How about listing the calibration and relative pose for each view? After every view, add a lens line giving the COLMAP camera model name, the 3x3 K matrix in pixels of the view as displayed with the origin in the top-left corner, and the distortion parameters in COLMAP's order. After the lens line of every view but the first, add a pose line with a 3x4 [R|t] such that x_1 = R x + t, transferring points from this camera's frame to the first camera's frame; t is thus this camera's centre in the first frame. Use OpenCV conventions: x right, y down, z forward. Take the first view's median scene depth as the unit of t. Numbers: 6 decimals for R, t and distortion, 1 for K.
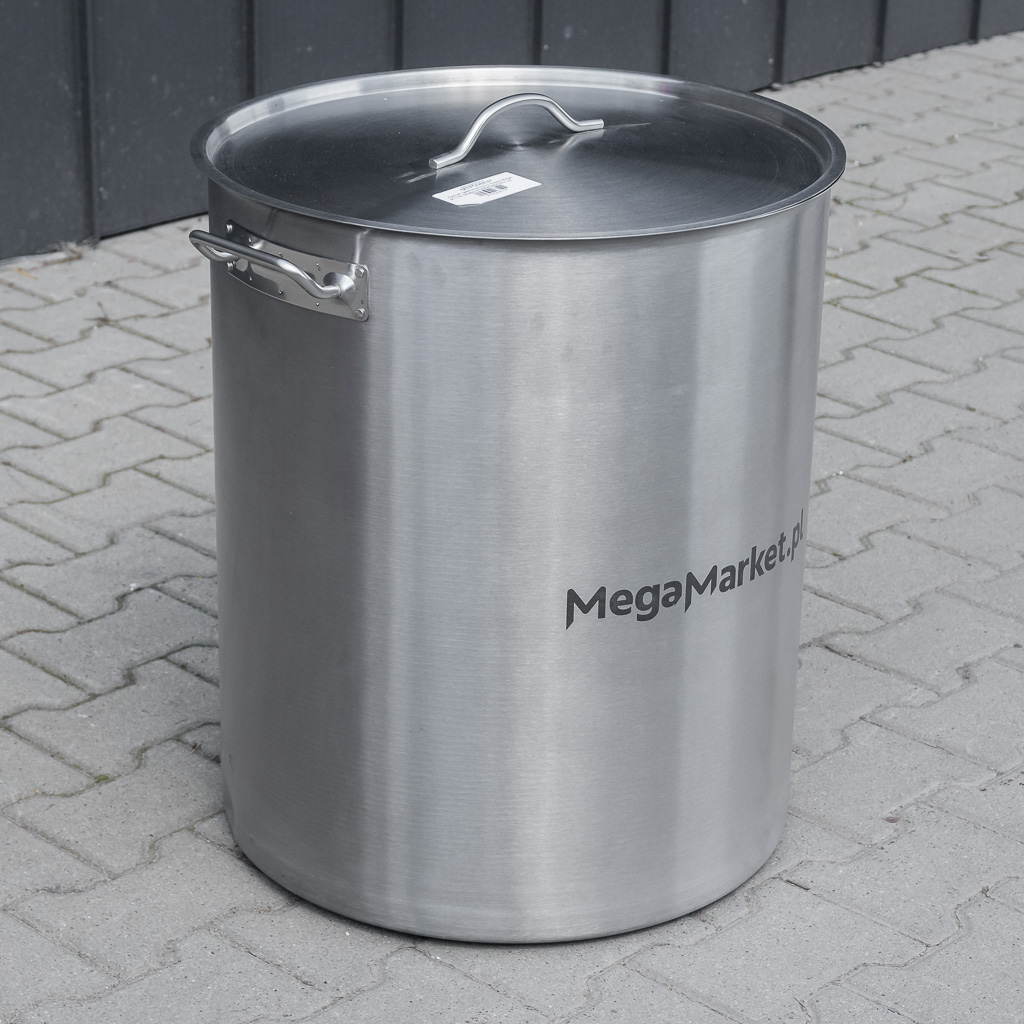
lens RADIAL K [[2992.7, 0, 512.4], [0, 2992.7, 514.2], [0, 0, 1]] dist [0.020429, 0.000000]
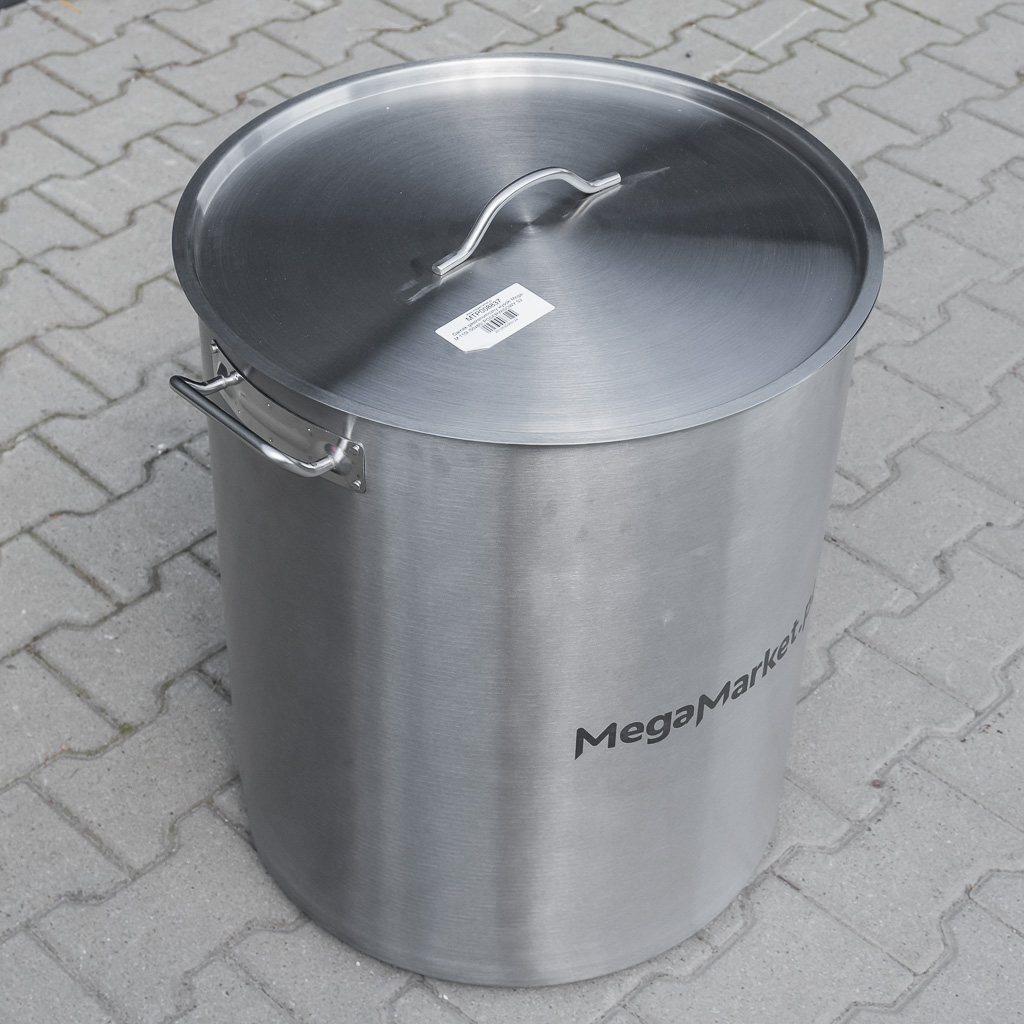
lens RADIAL K [[2132.9, 0, 532.6], [0, 2132.9, 483.9], [0, 0, 1]] dist [0.008949, 0.000000]
pose [[0.999920, 0.005649, 0.011350, -0.003630], [-0.008723, 0.956208, 0.292558, -0.217243], [-0.009200, -0.292633, 0.956180, 0.314648]]
